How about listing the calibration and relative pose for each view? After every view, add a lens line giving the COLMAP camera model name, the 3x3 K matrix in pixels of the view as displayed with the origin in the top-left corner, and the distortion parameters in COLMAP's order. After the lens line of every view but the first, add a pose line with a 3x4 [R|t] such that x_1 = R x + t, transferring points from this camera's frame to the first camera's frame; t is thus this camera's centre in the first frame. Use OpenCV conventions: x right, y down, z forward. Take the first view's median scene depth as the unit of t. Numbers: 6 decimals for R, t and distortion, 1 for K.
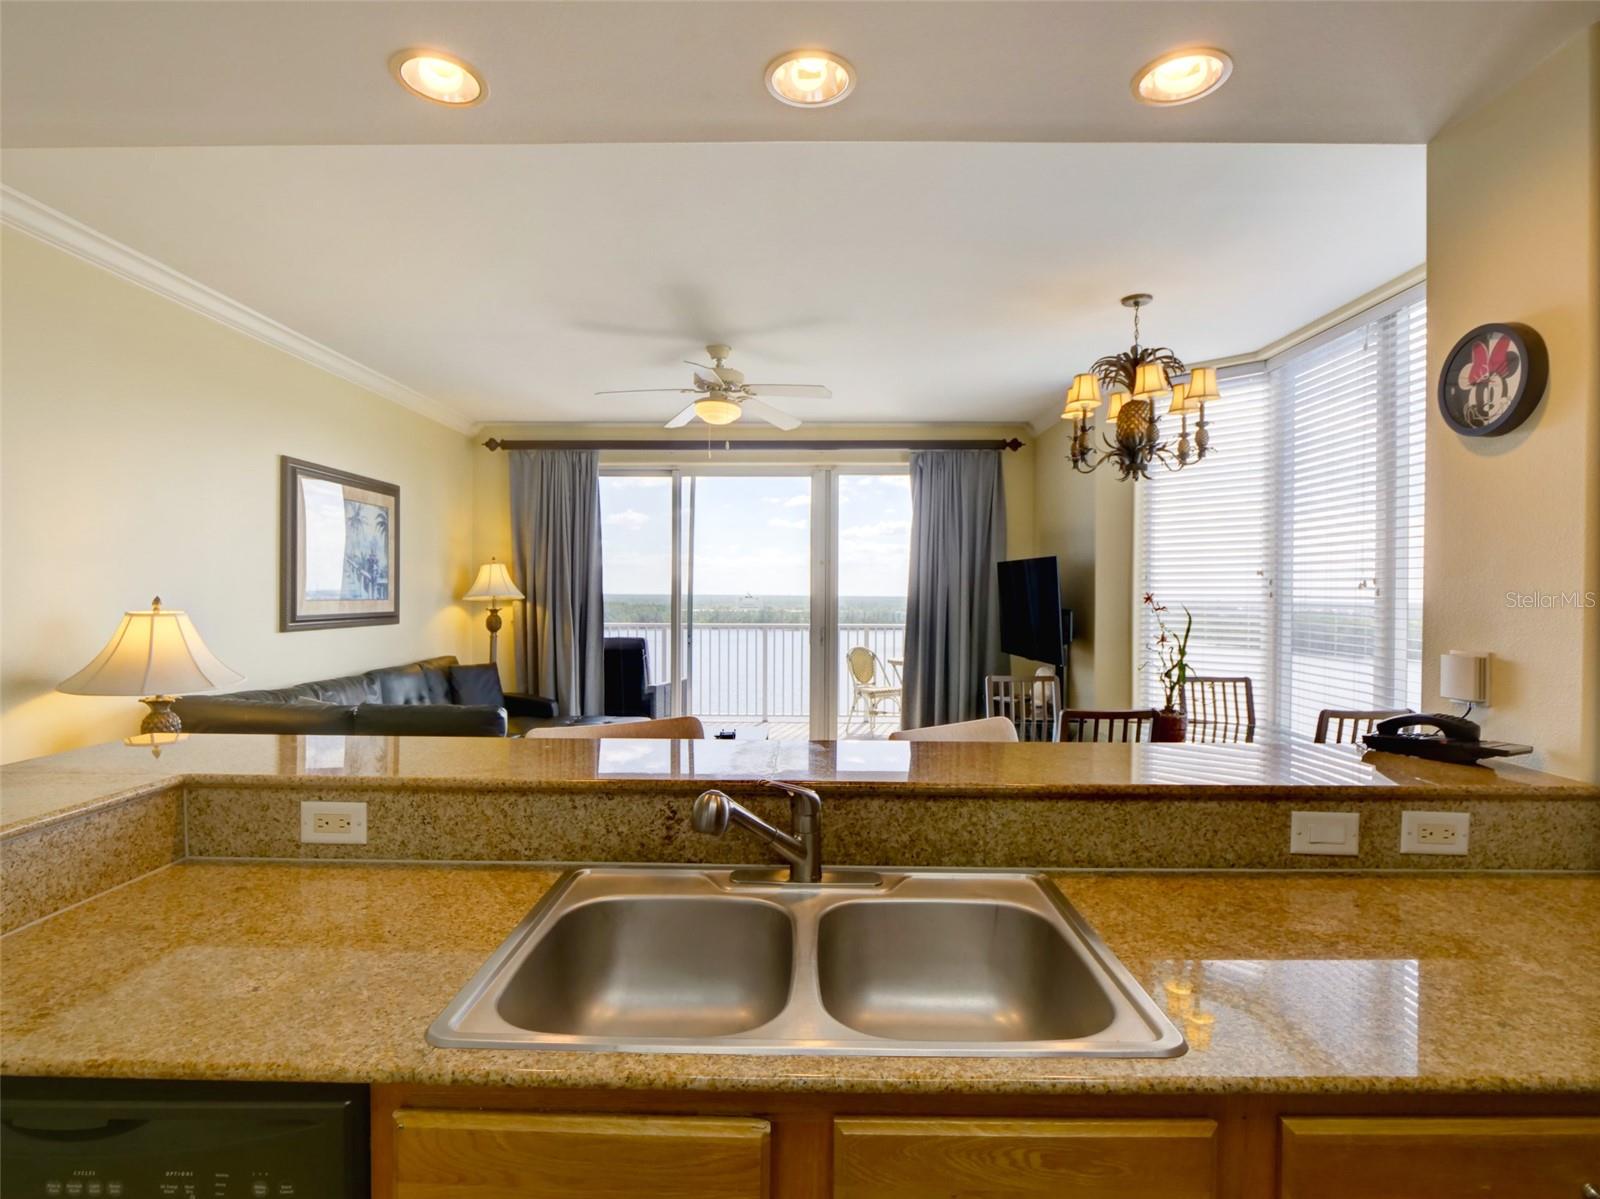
lens RADIAL K [[794.4, 0, 800.0], [0, 794.4, 599.5], [0, 0, 1]] dist [-0.009902, -0.001793]
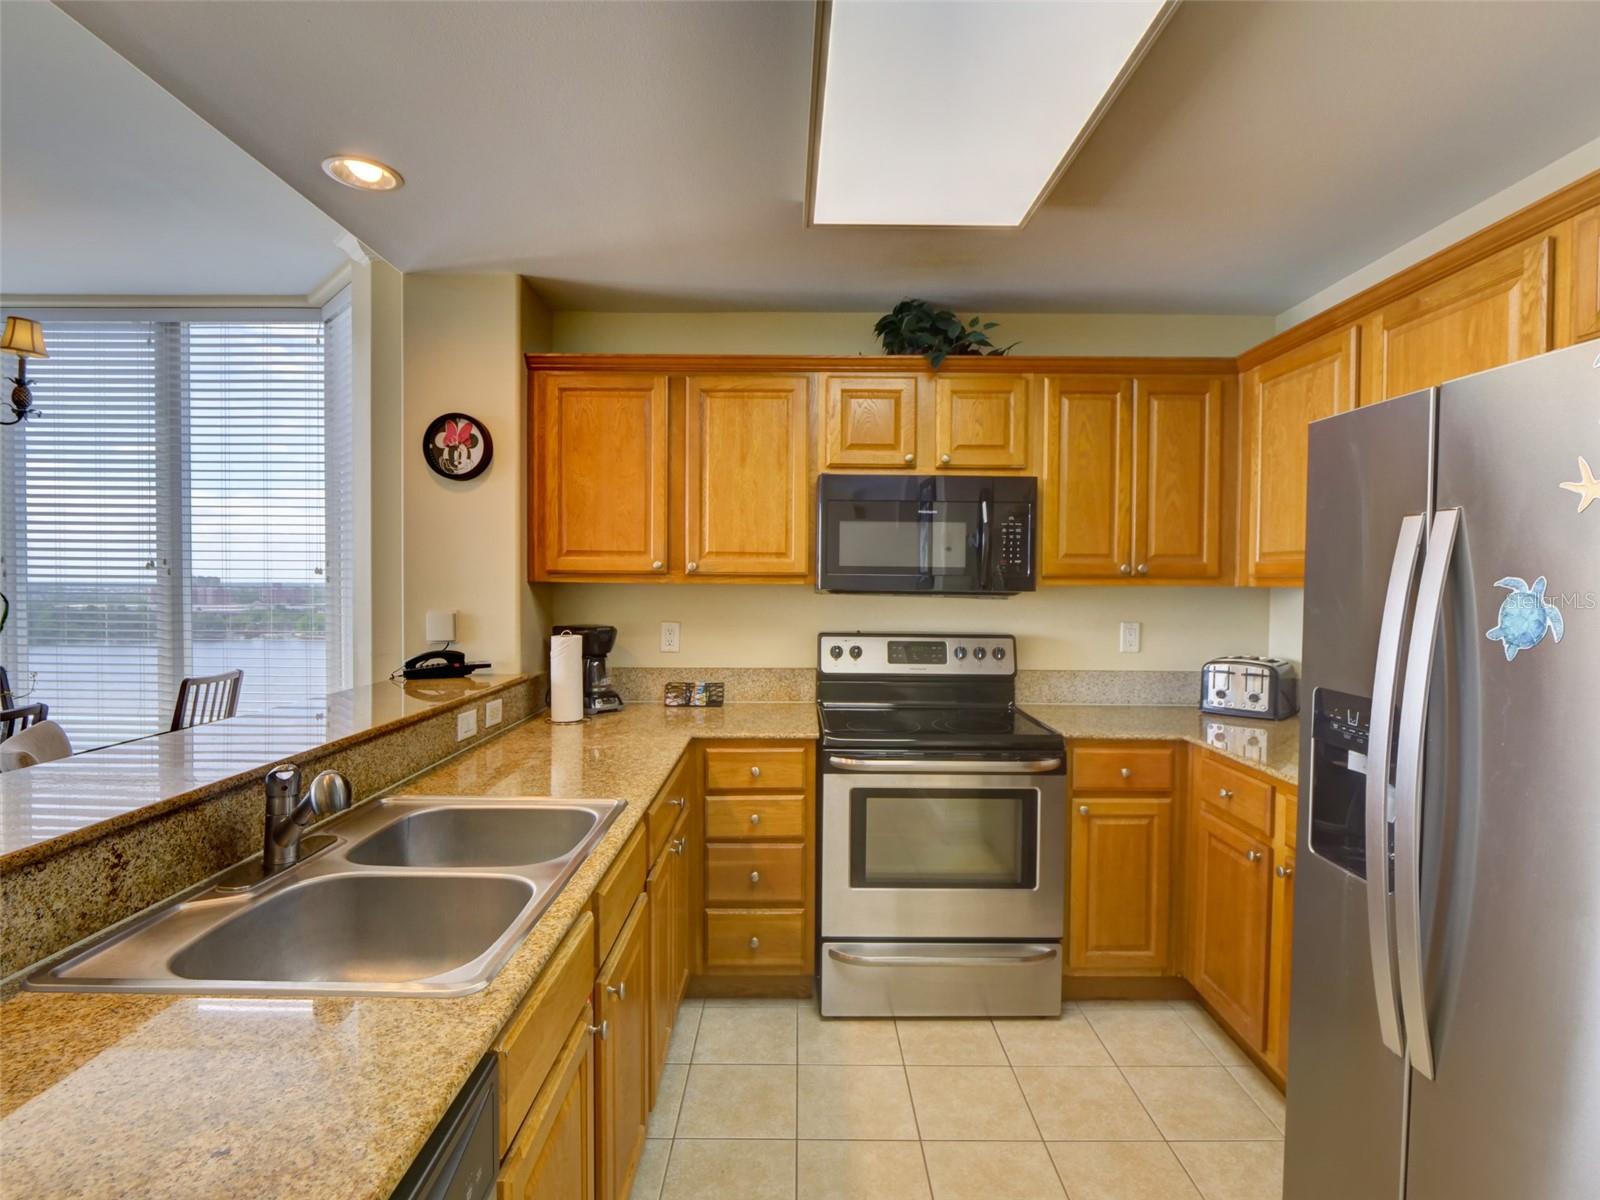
lens RADIAL K [[794.4, 0, 800.0], [0, 794.4, 600.0], [0, 0, 1]] dist [-0.009902, -0.001793]
pose [[-0.017754, -0.029780, 0.999399, -0.829526], [0.001220, 0.999555, 0.029807, -0.003437], [-0.999842, 0.001748, -0.017709, 0.311091]]
